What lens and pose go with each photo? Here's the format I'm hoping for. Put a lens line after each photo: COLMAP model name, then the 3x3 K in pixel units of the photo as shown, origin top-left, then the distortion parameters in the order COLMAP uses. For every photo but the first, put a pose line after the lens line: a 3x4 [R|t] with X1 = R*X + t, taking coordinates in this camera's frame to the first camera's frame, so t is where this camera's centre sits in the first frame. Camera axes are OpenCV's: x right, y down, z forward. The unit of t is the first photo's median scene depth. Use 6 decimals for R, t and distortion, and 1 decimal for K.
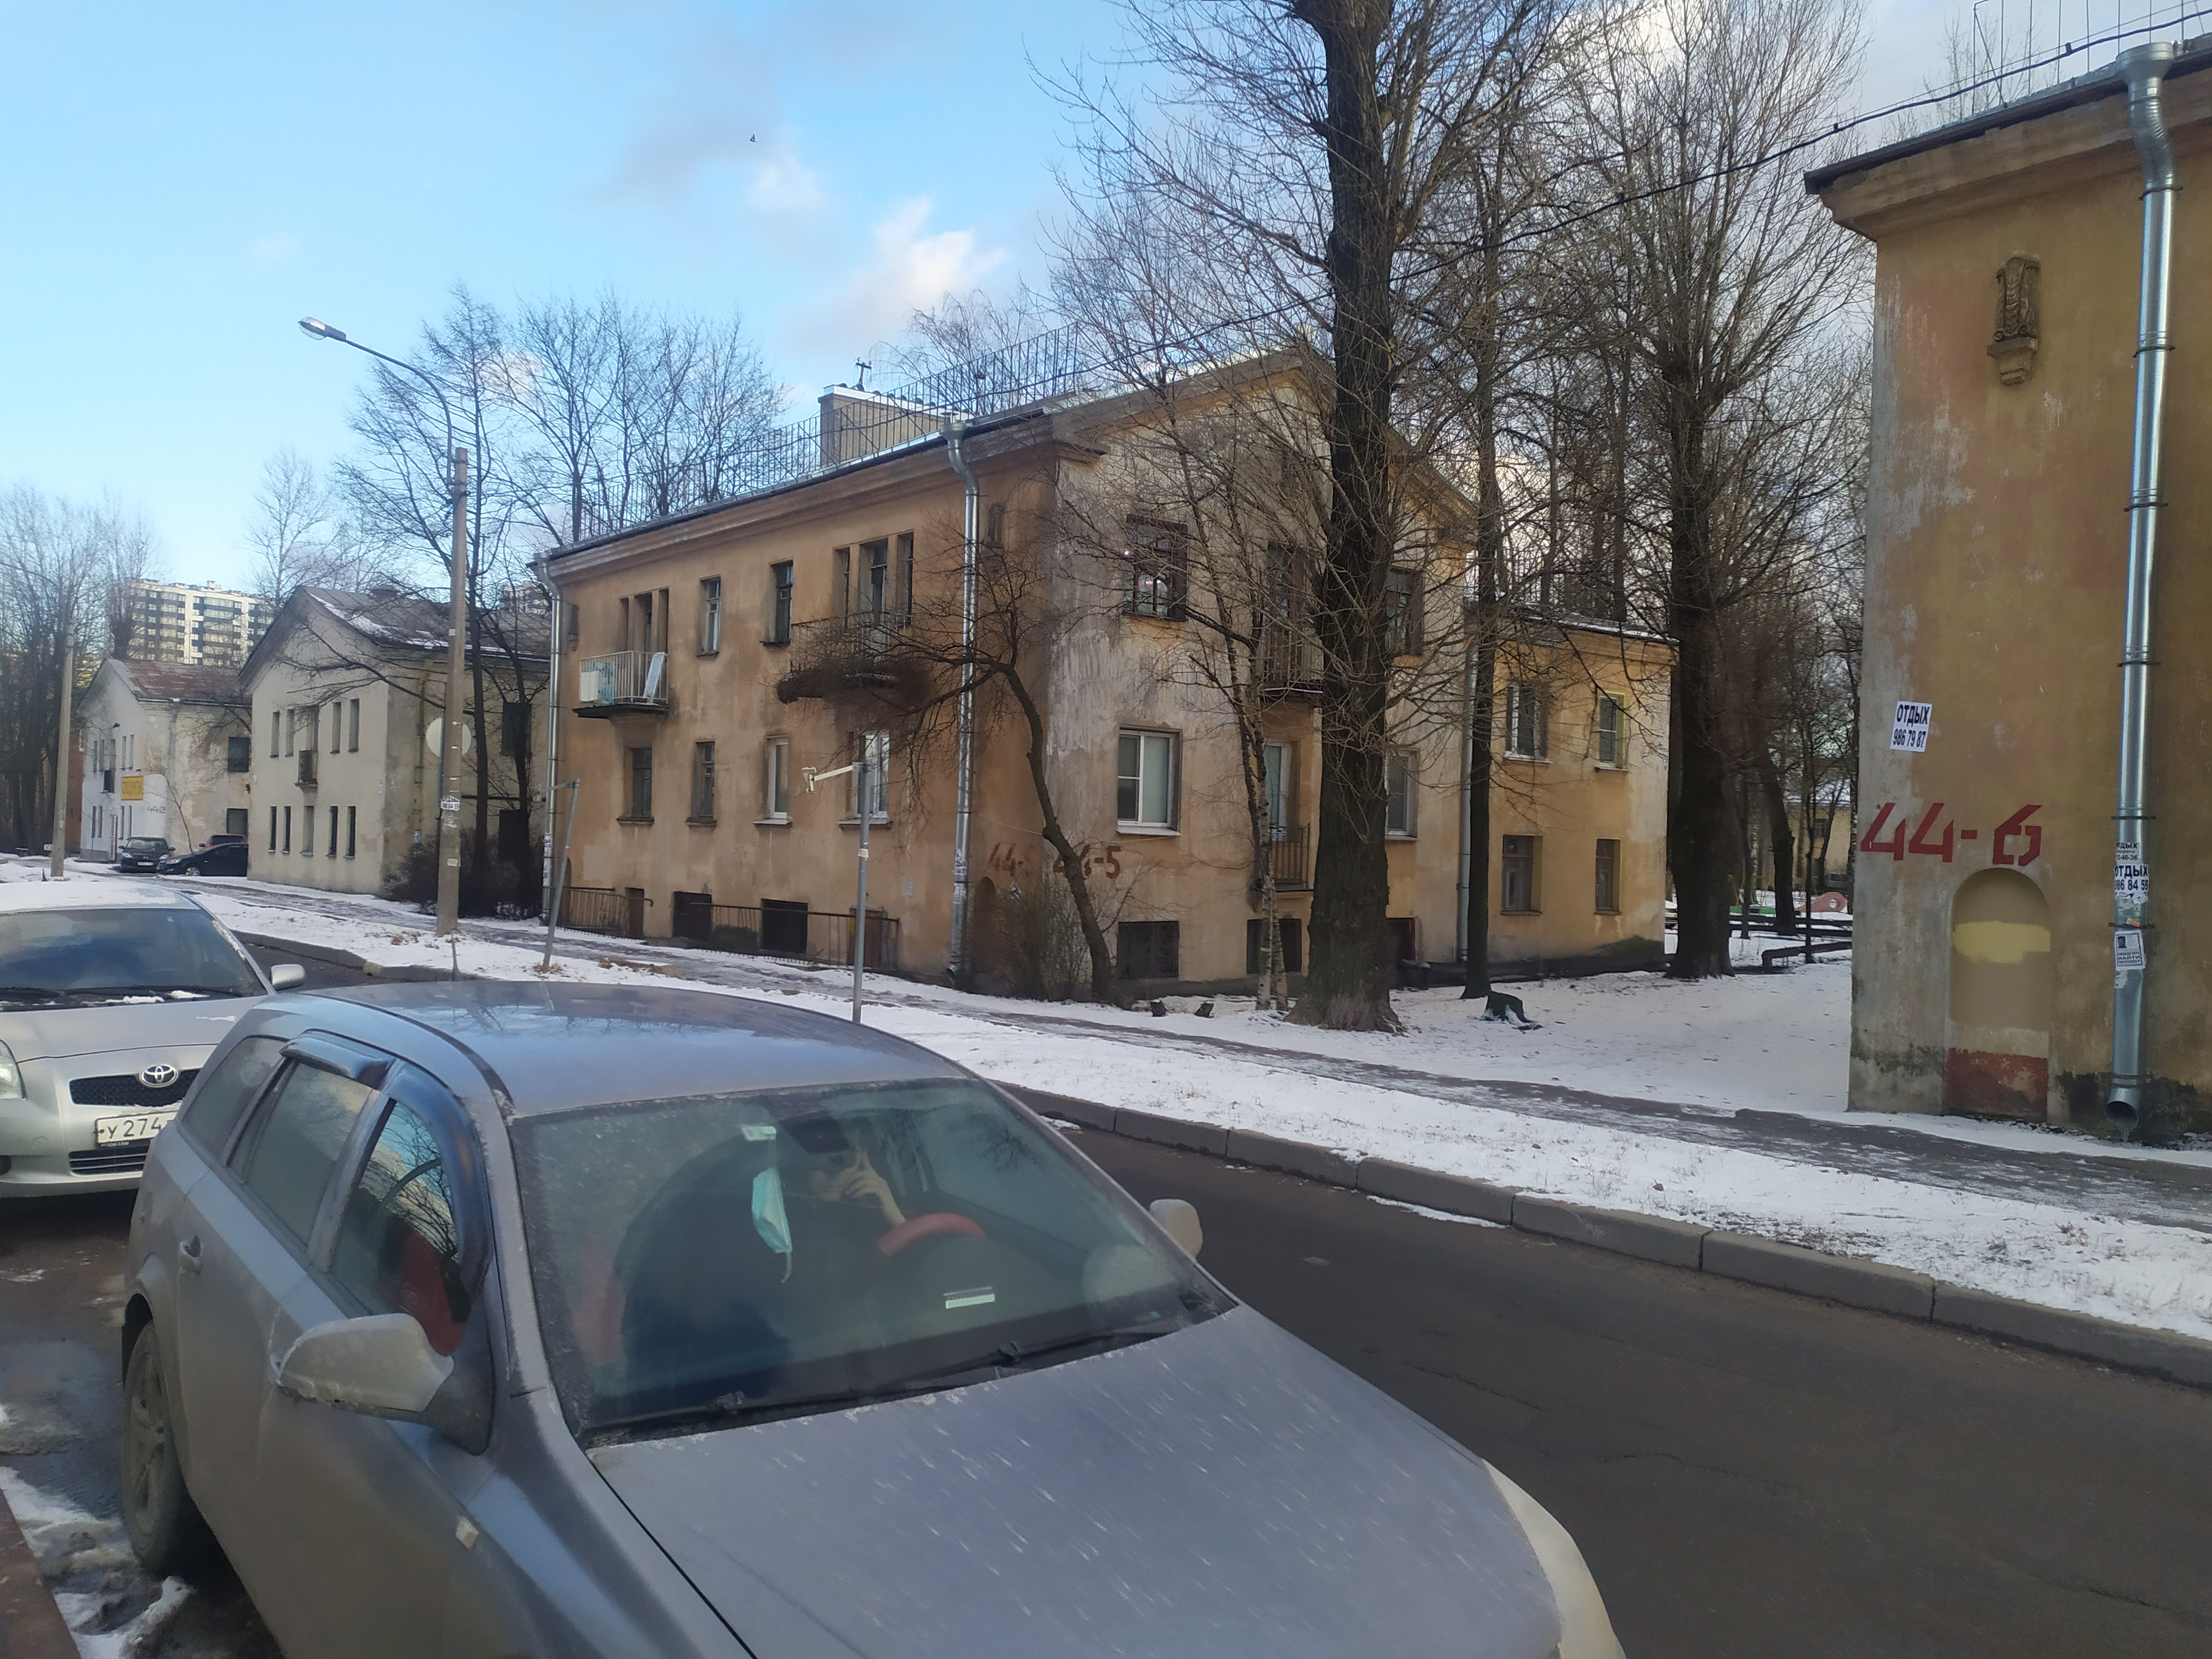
lens RADIAL K [[1653.3, 0, 1108.6], [0, 1653.3, 826.4], [0, 0, 1]] dist [0.052789, -0.026328]
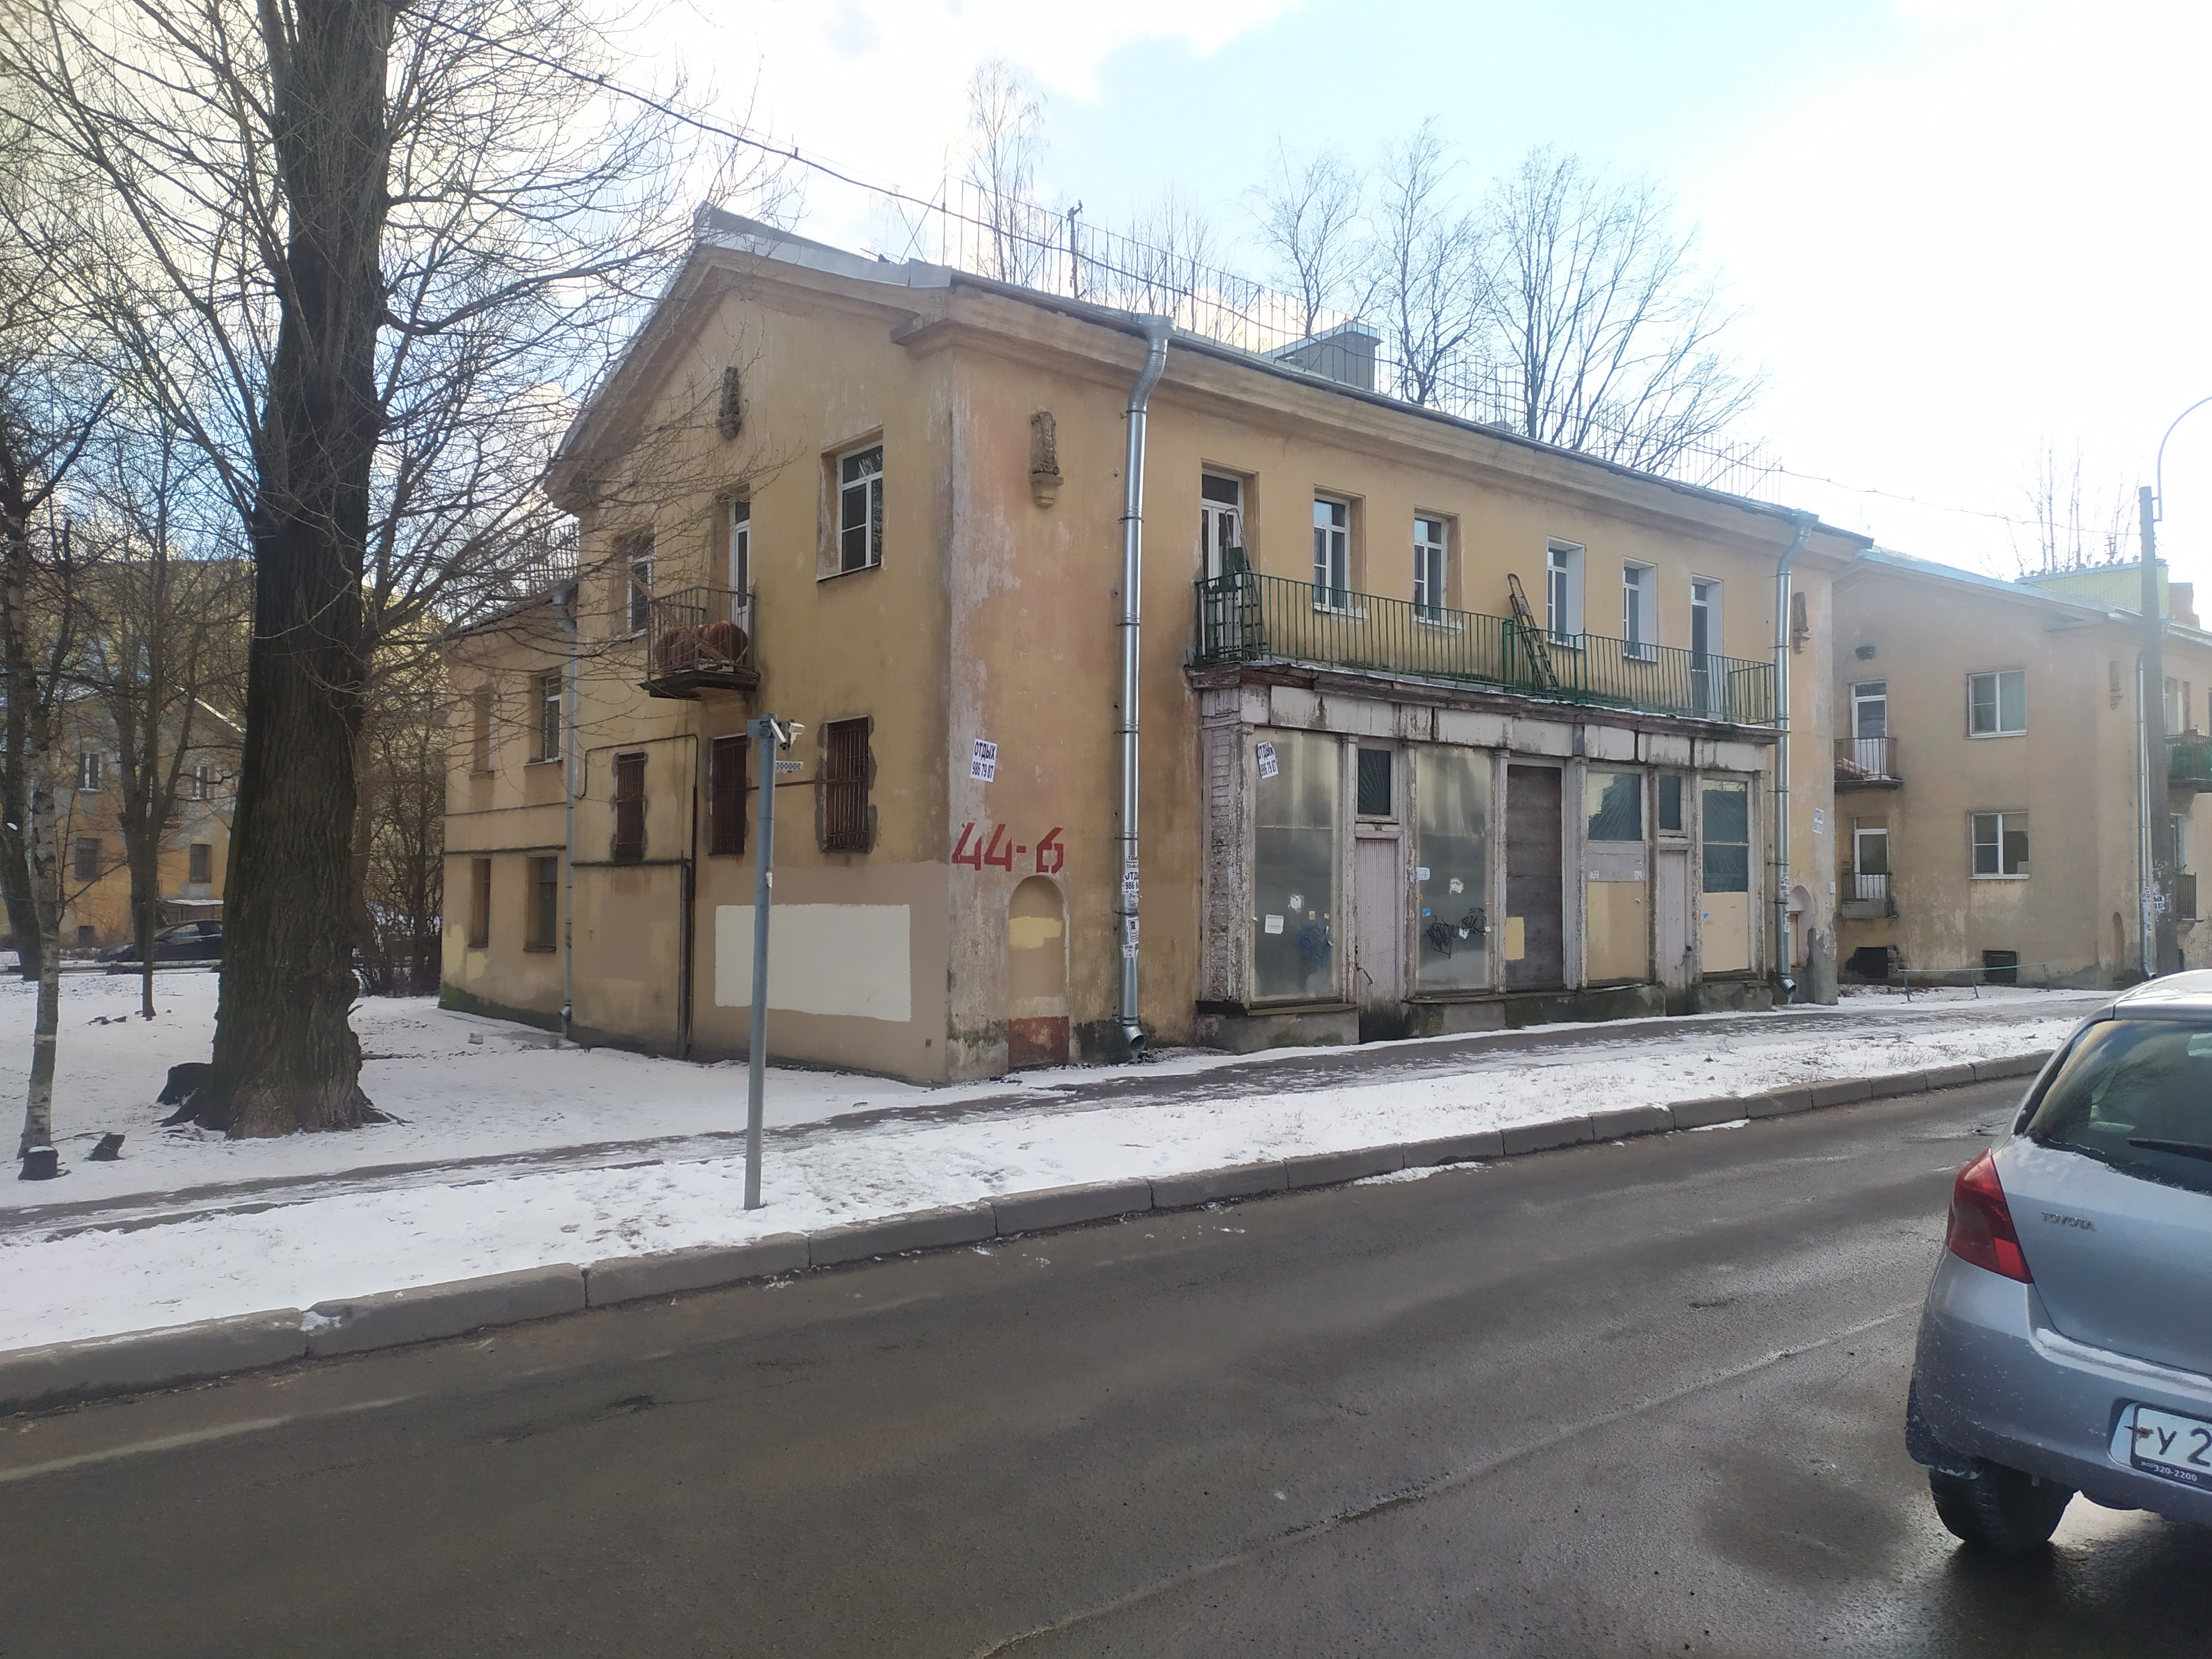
lens RADIAL K [[1653.3, 0, 1109.6], [0, 1653.3, 835.4], [0, 0, 1]] dist [0.052789, -0.026328]
pose [[0.009412, 0.007947, 0.999924, -0.736894], [-0.016587, 0.999832, -0.007791, 0.002662], [-0.999818, -0.016513, 0.009542, 0.907552]]
